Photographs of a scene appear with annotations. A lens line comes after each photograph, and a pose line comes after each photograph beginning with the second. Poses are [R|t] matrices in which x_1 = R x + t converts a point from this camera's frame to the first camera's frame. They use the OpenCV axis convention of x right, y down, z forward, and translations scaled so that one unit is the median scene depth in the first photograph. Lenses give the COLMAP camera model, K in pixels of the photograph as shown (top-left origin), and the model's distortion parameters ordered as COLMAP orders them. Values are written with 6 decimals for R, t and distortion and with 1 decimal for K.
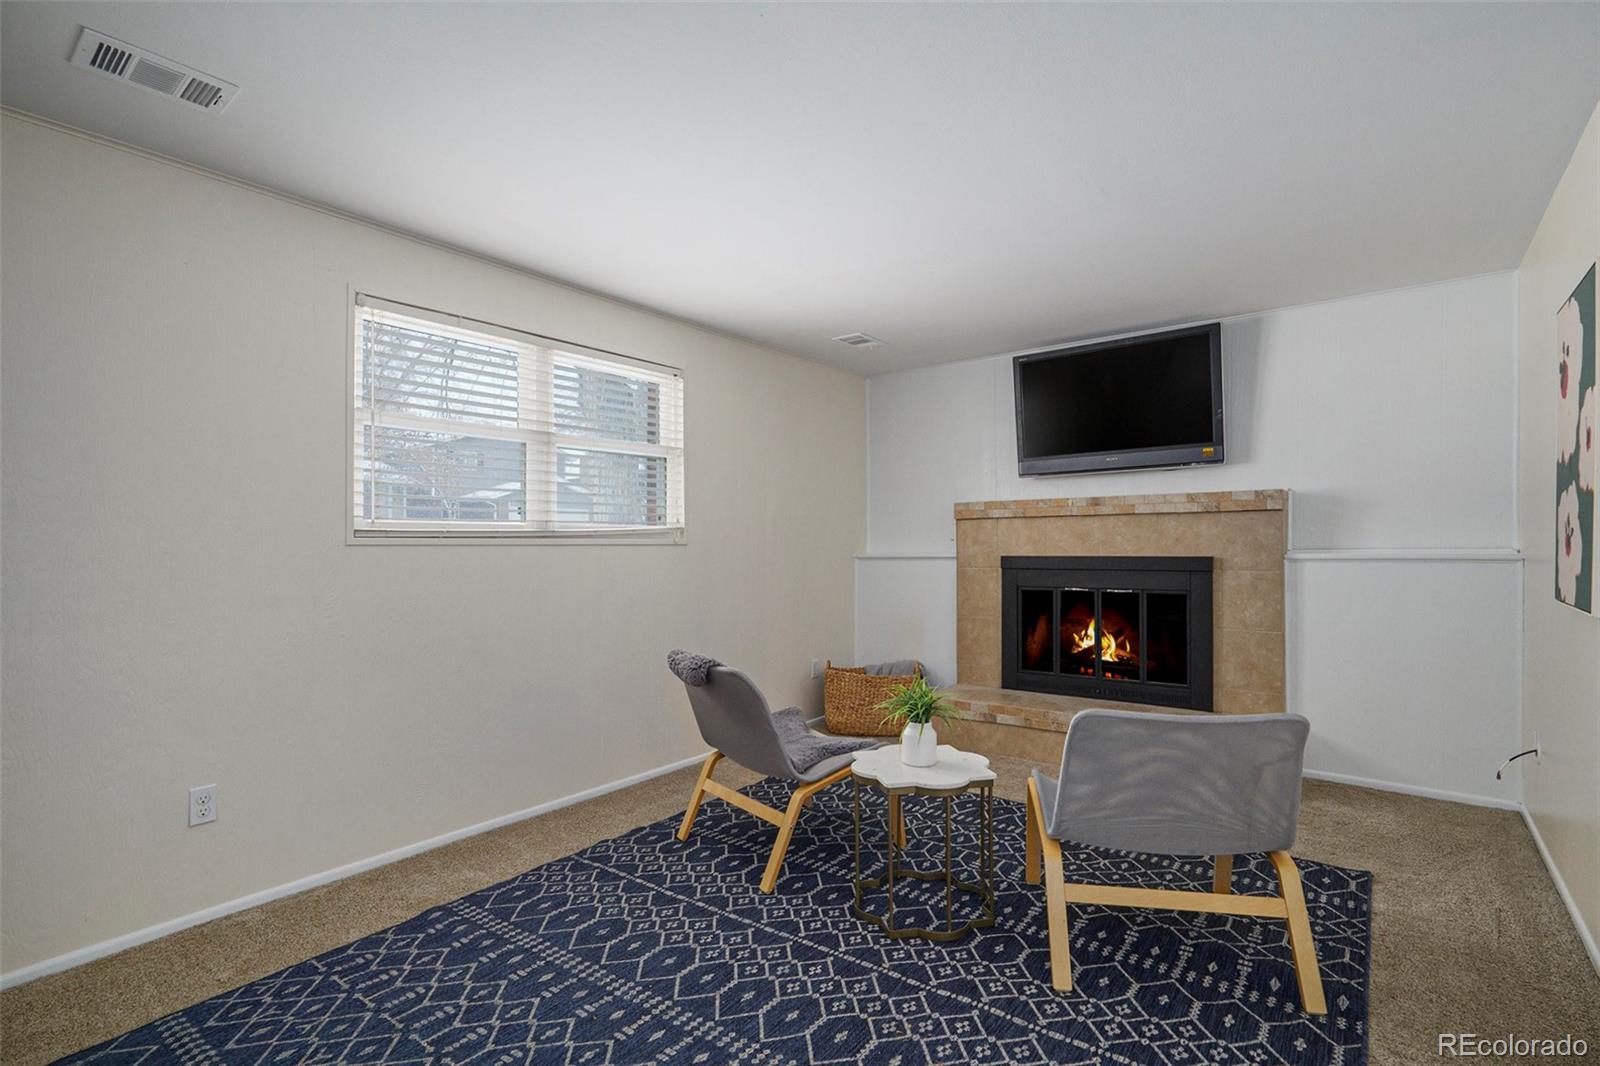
lens RADIAL K [[760.9, 0, 800.0], [0, 760.9, 533.0], [0, 0, 1]] dist [0.000305, 0.000143]
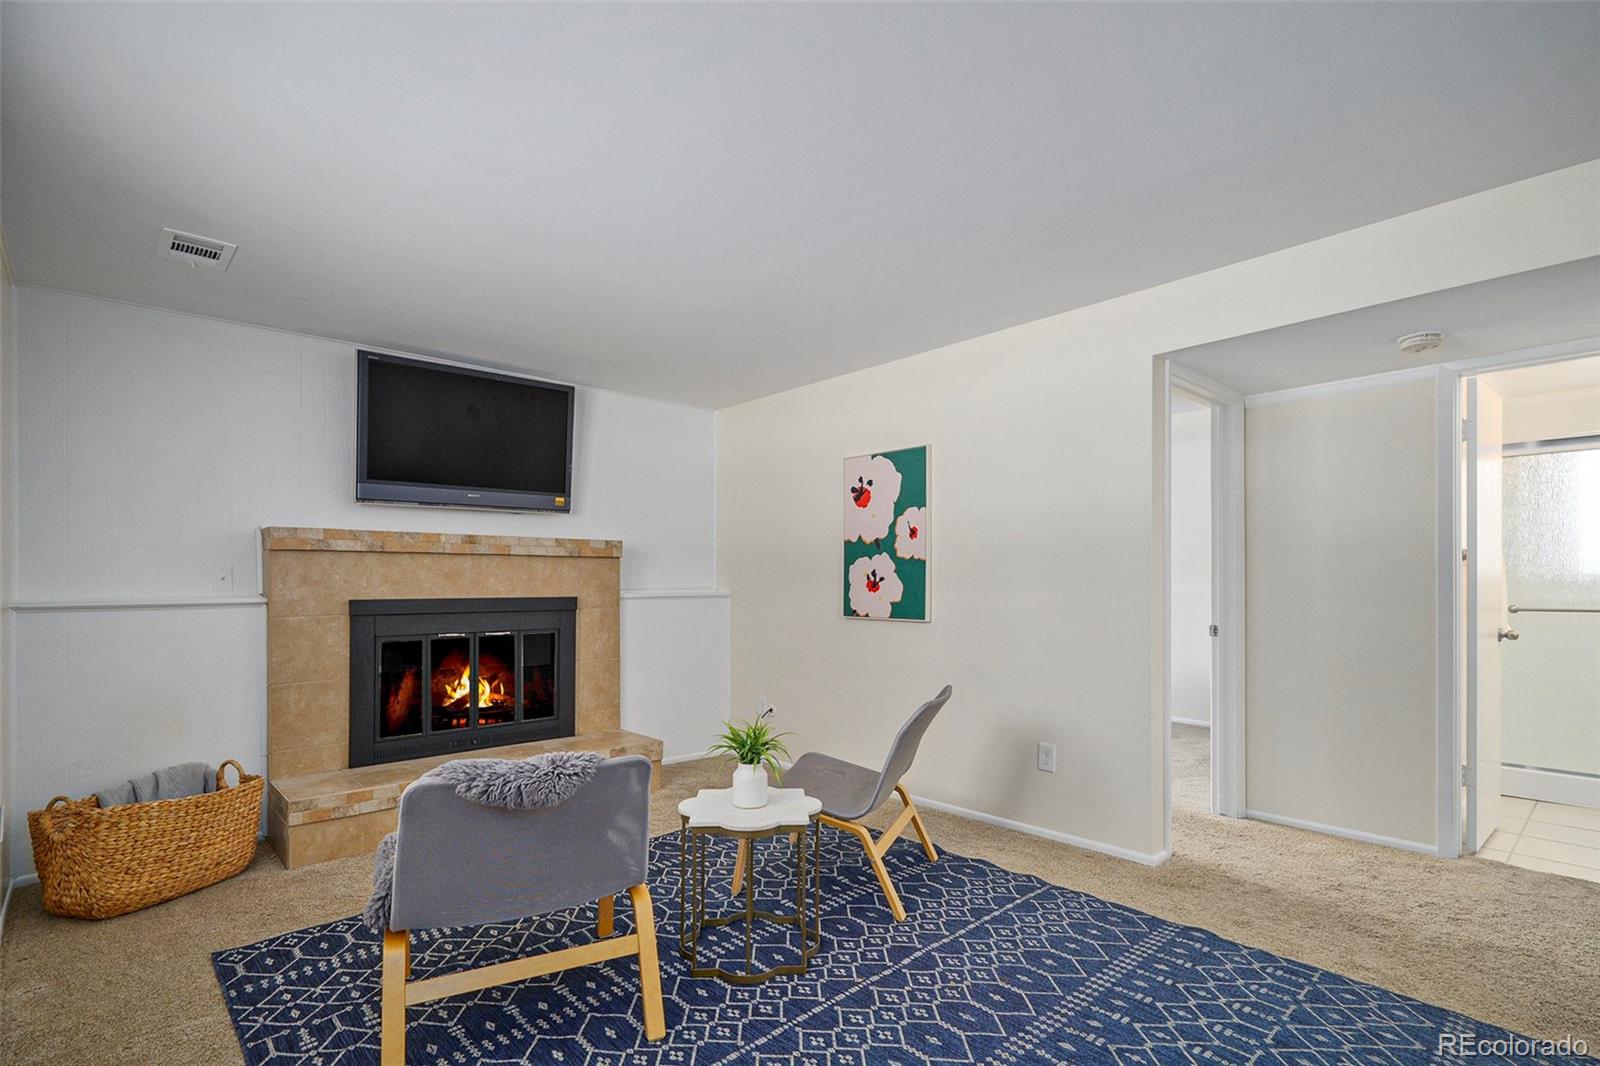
lens RADIAL K [[759.9, 0, 802.0], [0, 759.9, 593.2], [0, 0, 1]] dist [-0.001740, 0.000017]
pose [[0.184647, -0.005371, 0.982790, -0.459788], [-0.014053, 0.999868, 0.008105, 0.011271], [-0.982704, -0.015308, 0.184548, 0.437136]]
